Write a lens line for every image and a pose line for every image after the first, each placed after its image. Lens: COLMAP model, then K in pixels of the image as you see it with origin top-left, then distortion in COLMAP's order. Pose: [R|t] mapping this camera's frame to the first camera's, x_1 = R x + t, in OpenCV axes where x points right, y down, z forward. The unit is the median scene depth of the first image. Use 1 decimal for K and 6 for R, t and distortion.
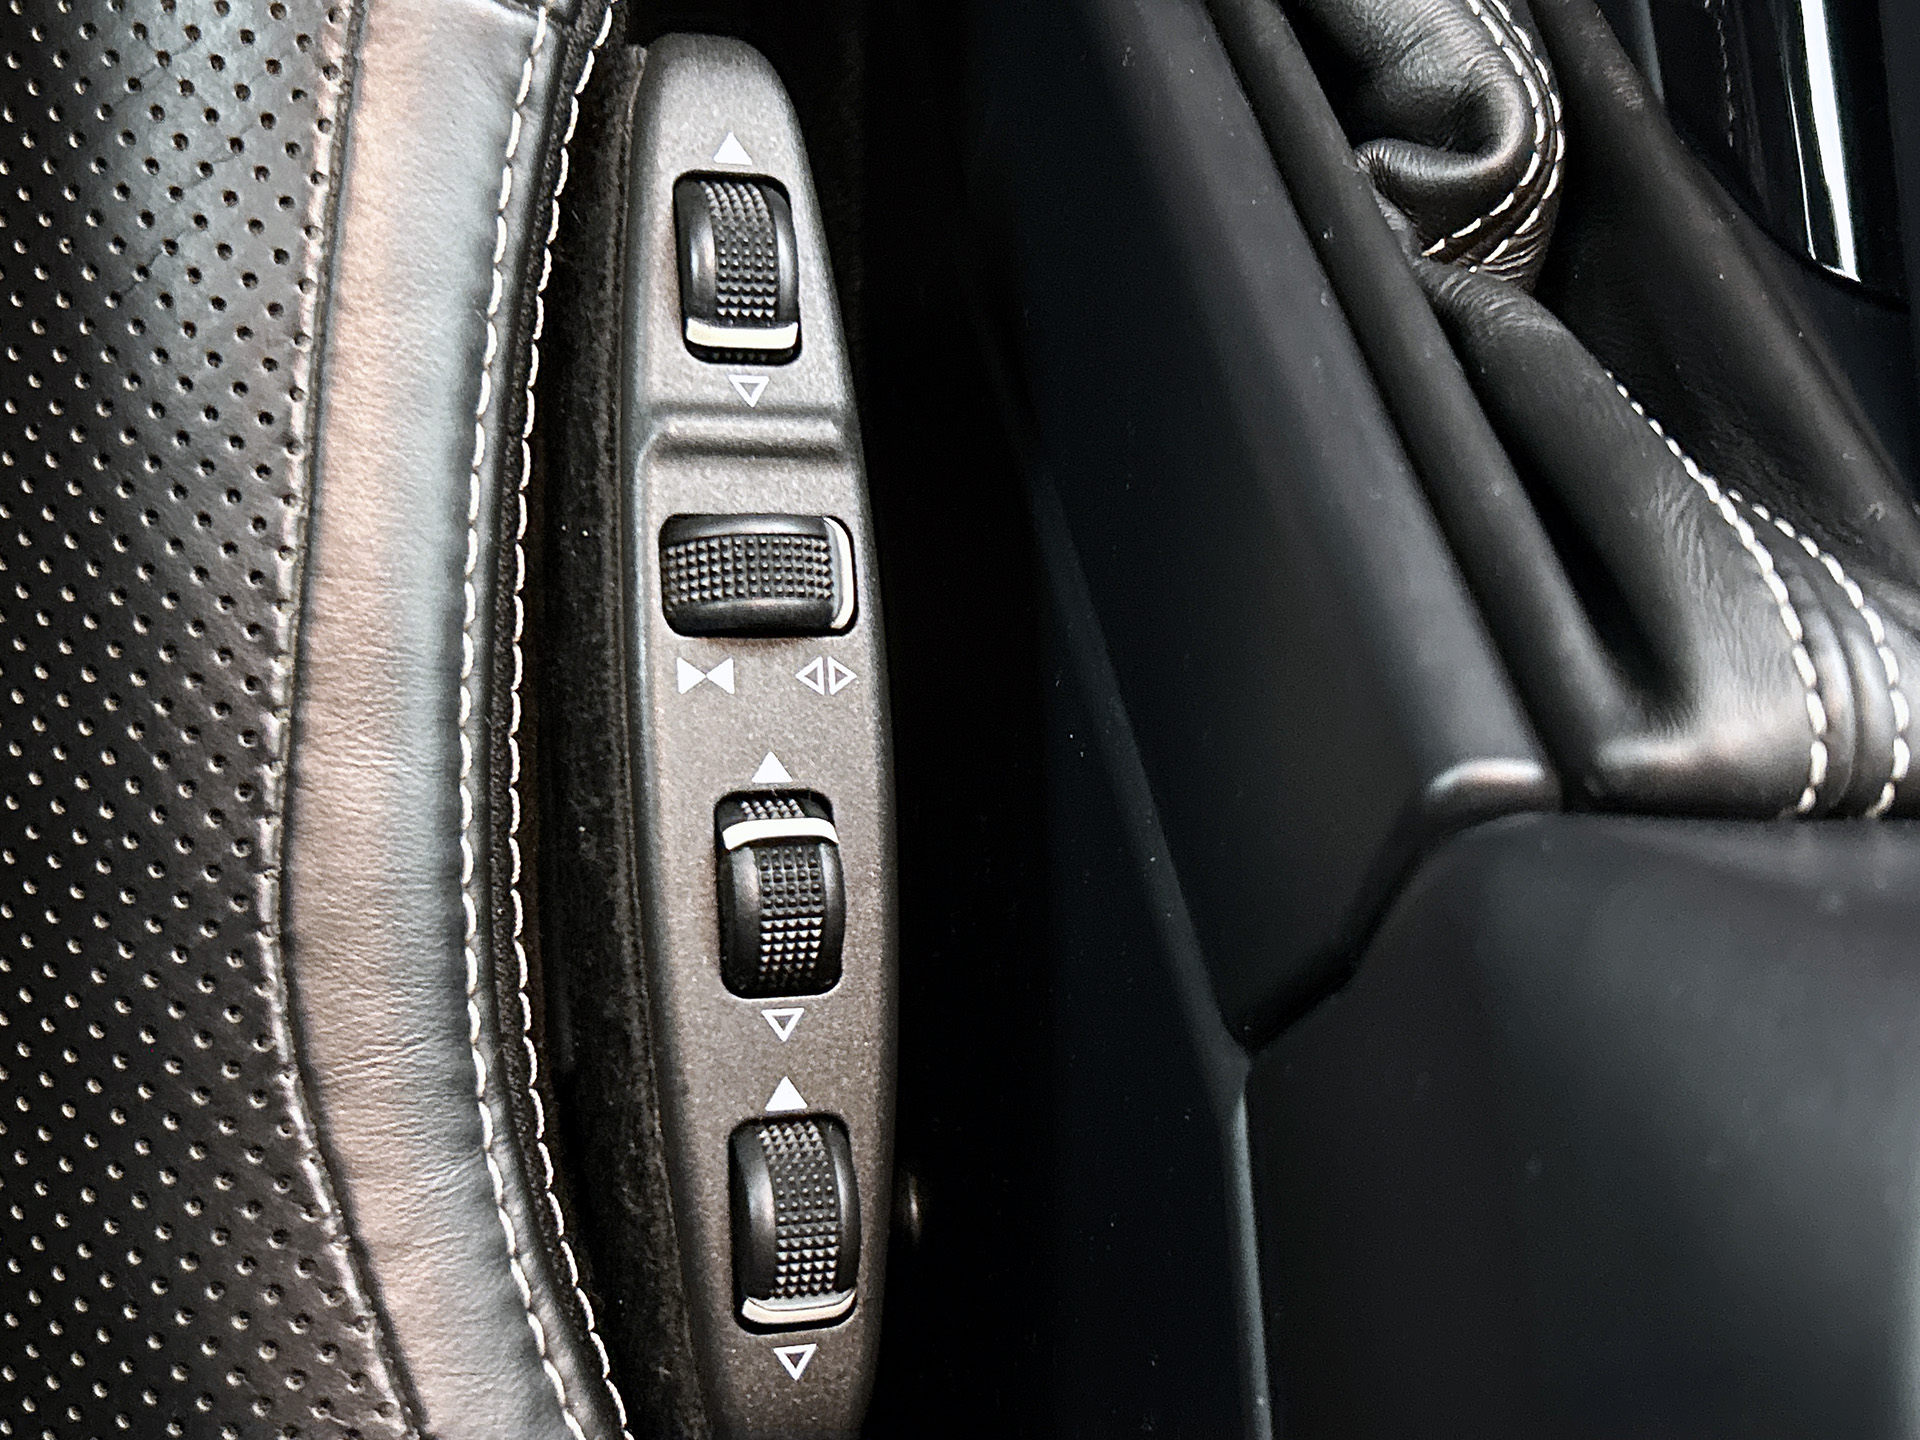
lens RADIAL K [[2432.8, 0, 960.0], [0, 2432.8, 720.0], [0, 0, 1]] dist [0.010647, 0.010332]
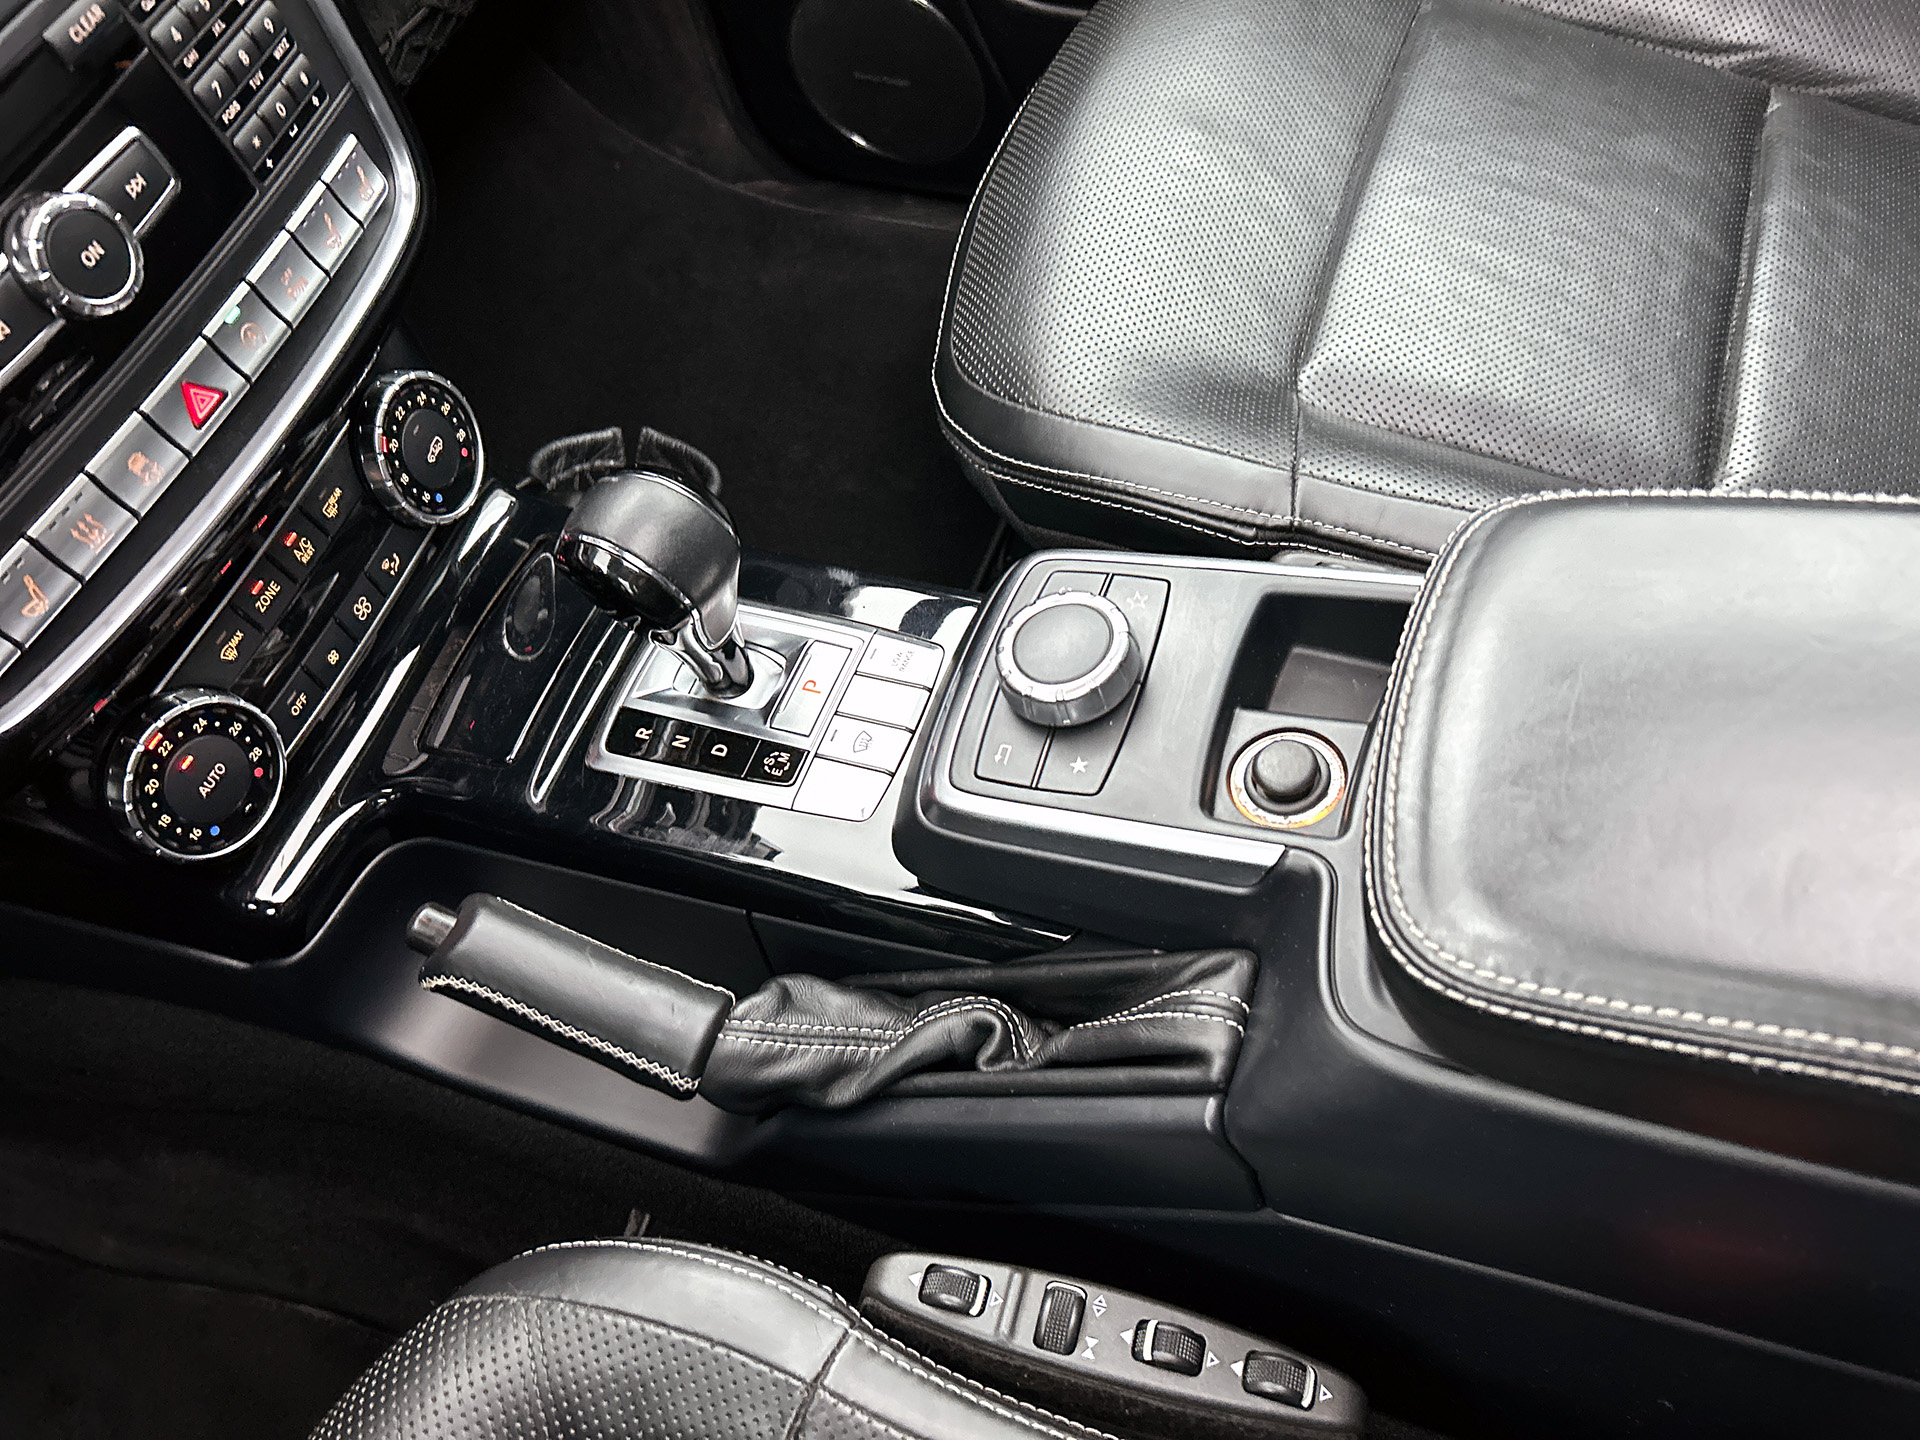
lens RADIAL K [[1442.6, 0, 976.0], [0, 1442.6, 698.1], [0, 0, 1]] dist [0.031478, -0.048291]
pose [[0.310115, -0.882049, 0.354710, -0.075386], [0.949806, 0.303623, -0.075381, -0.252870], [-0.041209, 0.360282, 0.931933, -0.888007]]
